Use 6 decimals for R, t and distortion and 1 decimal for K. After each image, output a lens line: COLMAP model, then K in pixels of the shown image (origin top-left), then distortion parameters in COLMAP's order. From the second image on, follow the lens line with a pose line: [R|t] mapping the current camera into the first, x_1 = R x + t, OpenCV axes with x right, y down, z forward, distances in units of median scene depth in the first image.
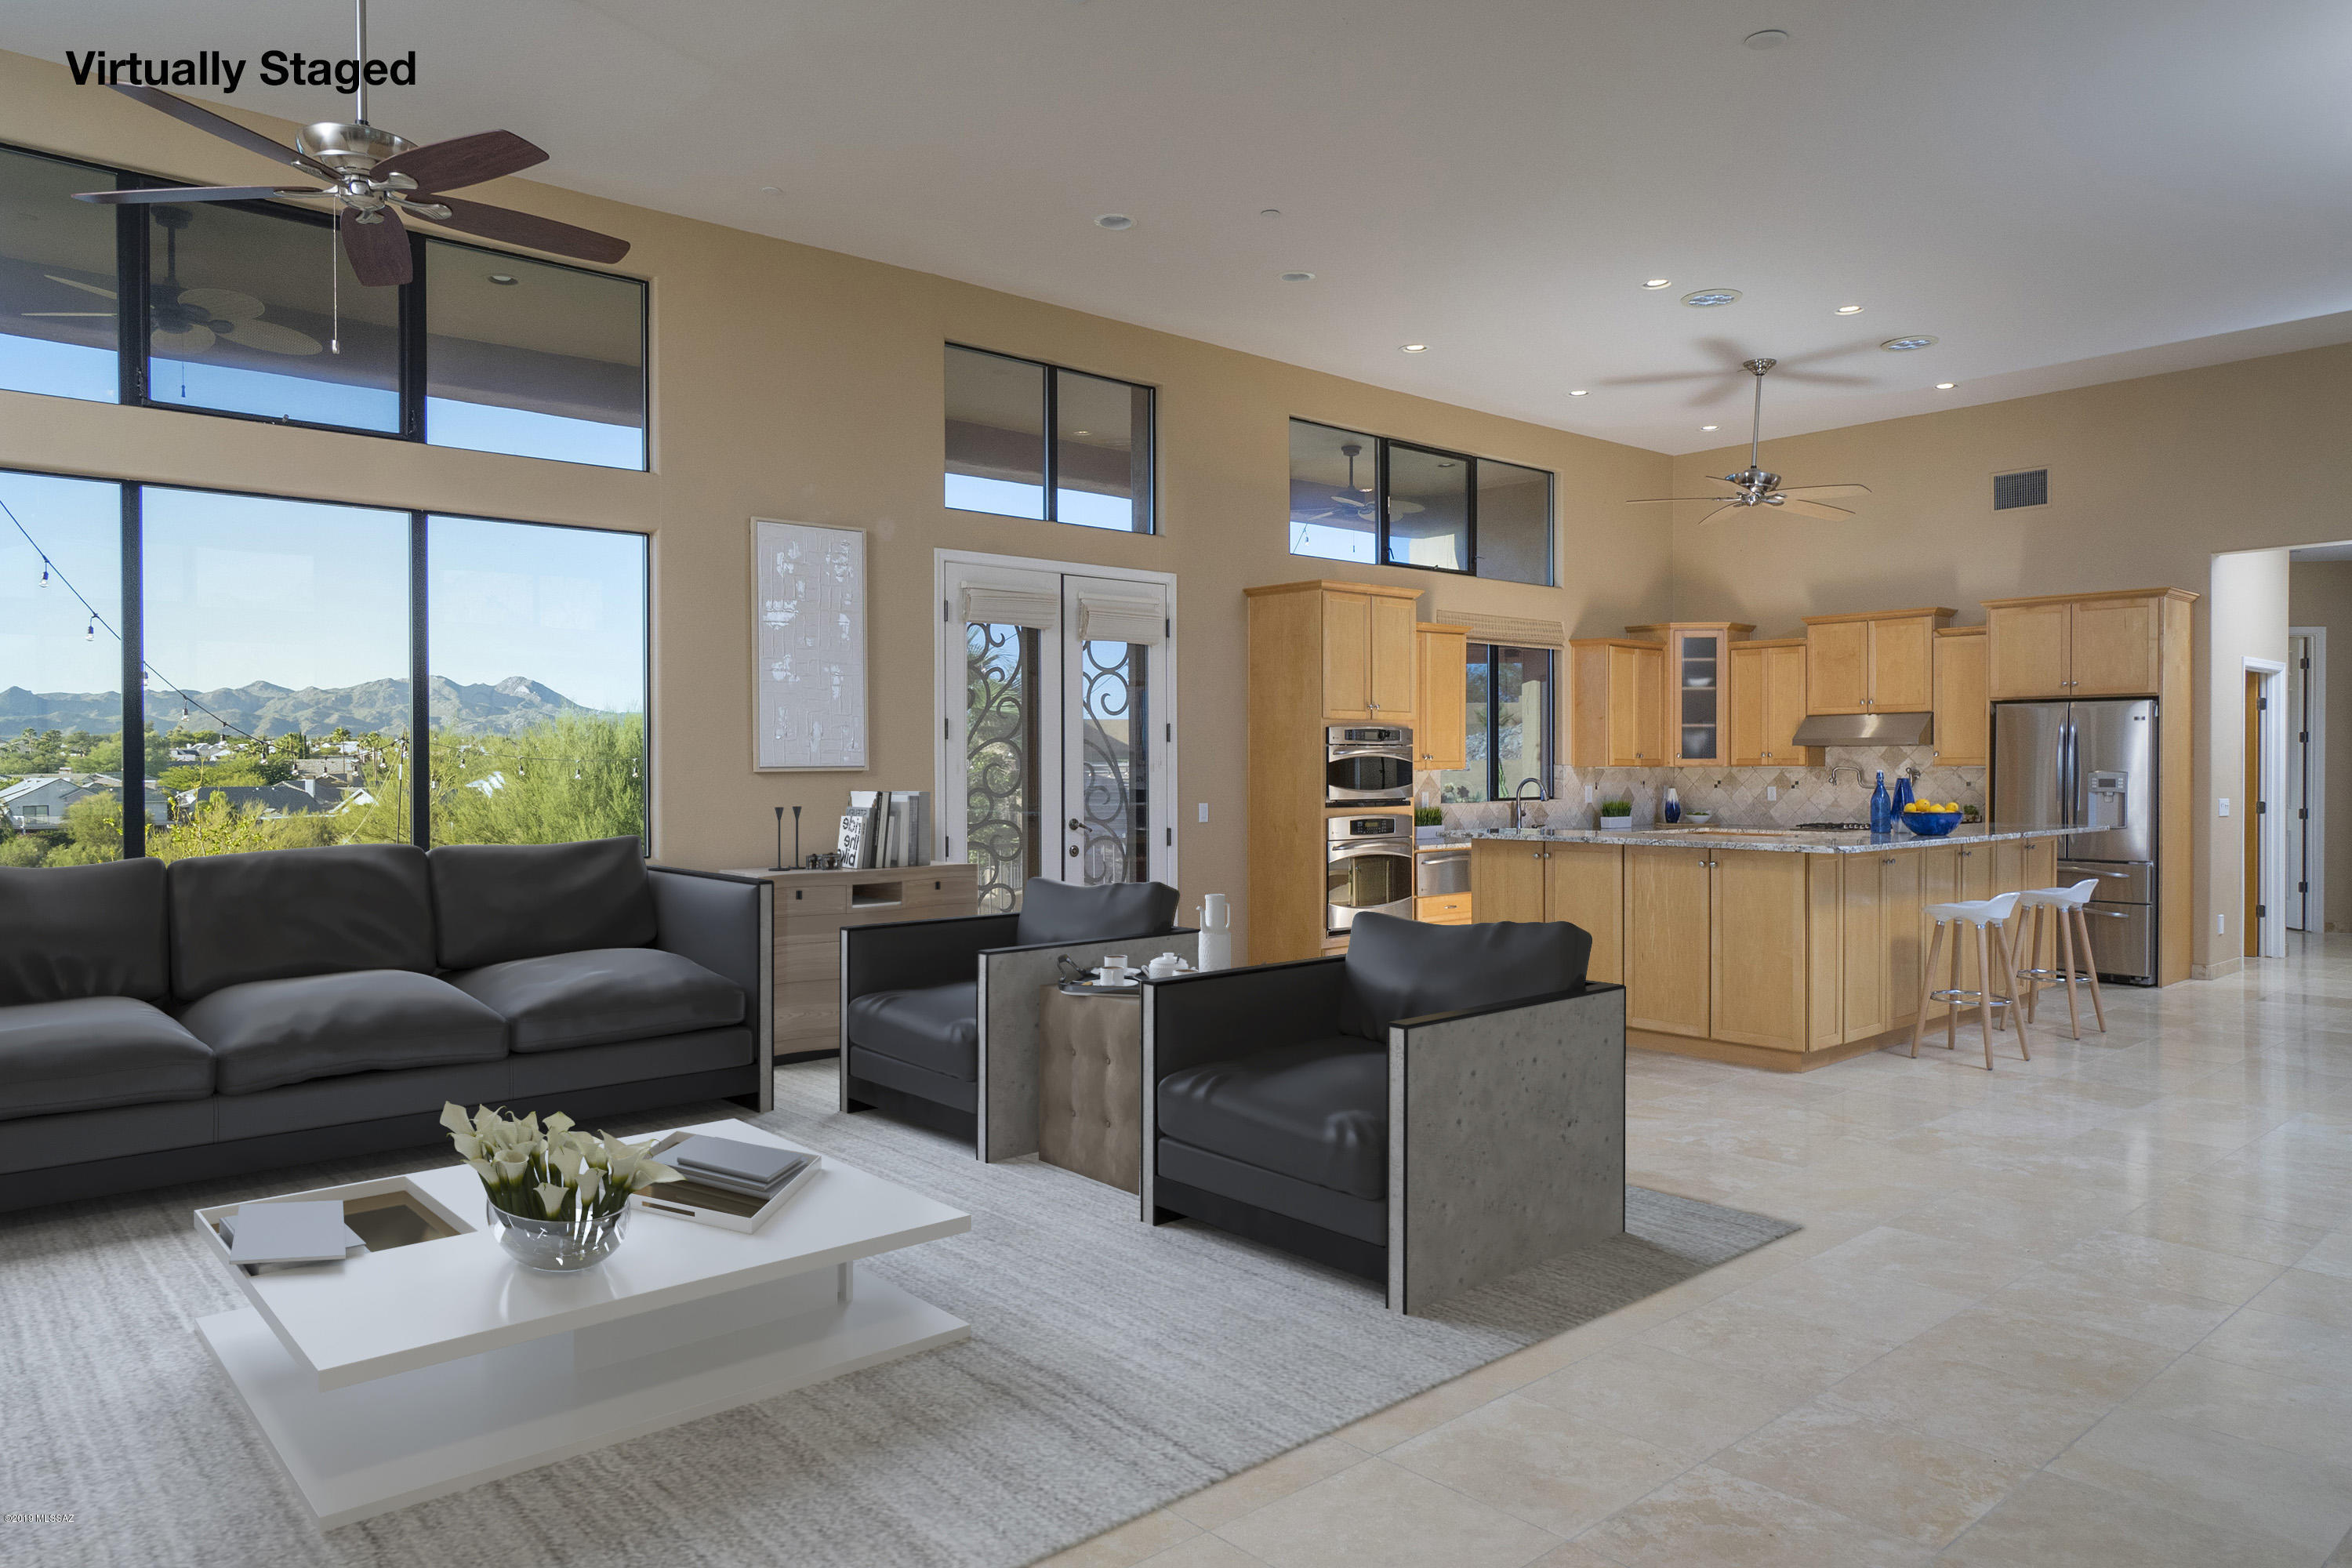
lens RADIAL K [[1502.9, 0, 1173.4], [0, 1502.9, 779.7], [0, 0, 1]] dist [-0.015971, -0.000418]
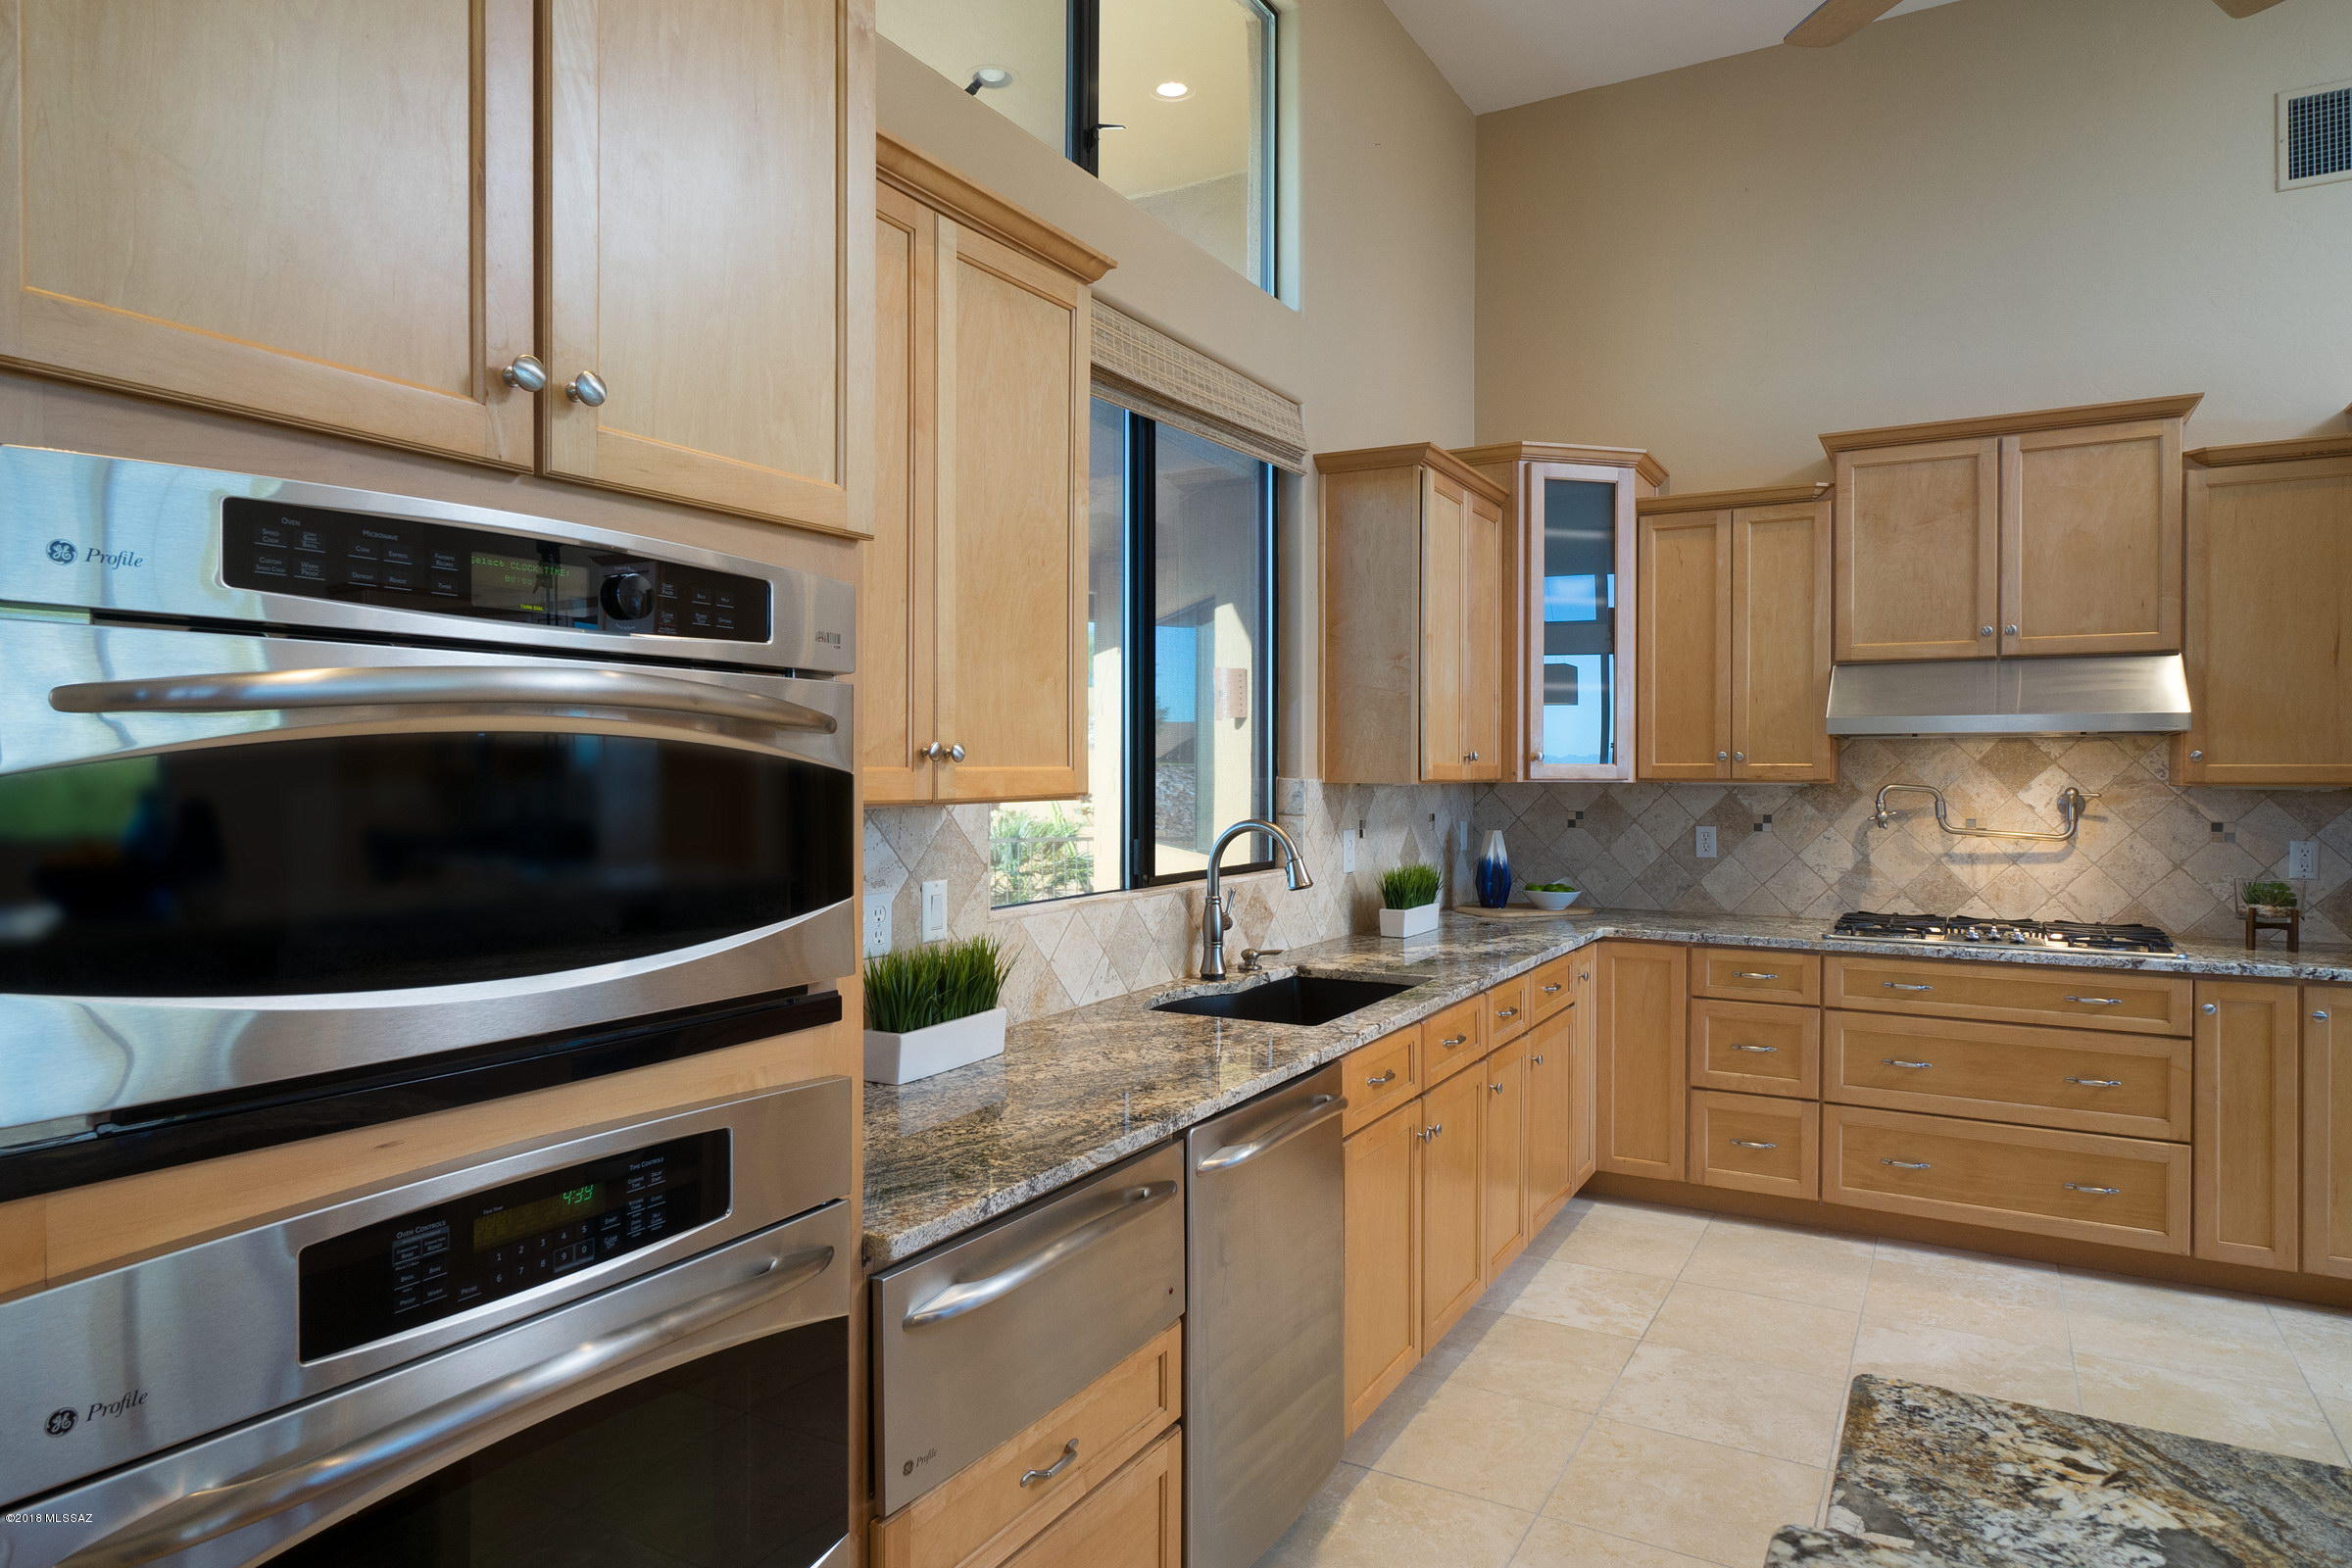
lens RADIAL K [[1416.4, 0, 1173.1], [0, 1416.4, 777.5], [0, 0, 1]] dist [-0.001055, 0.000404]
pose [[0.947434, 0.003167, 0.319934, 0.114836], [-0.001506, 0.999984, -0.005438, -0.008086], [-0.319946, 0.004670, 0.947424, 0.674117]]
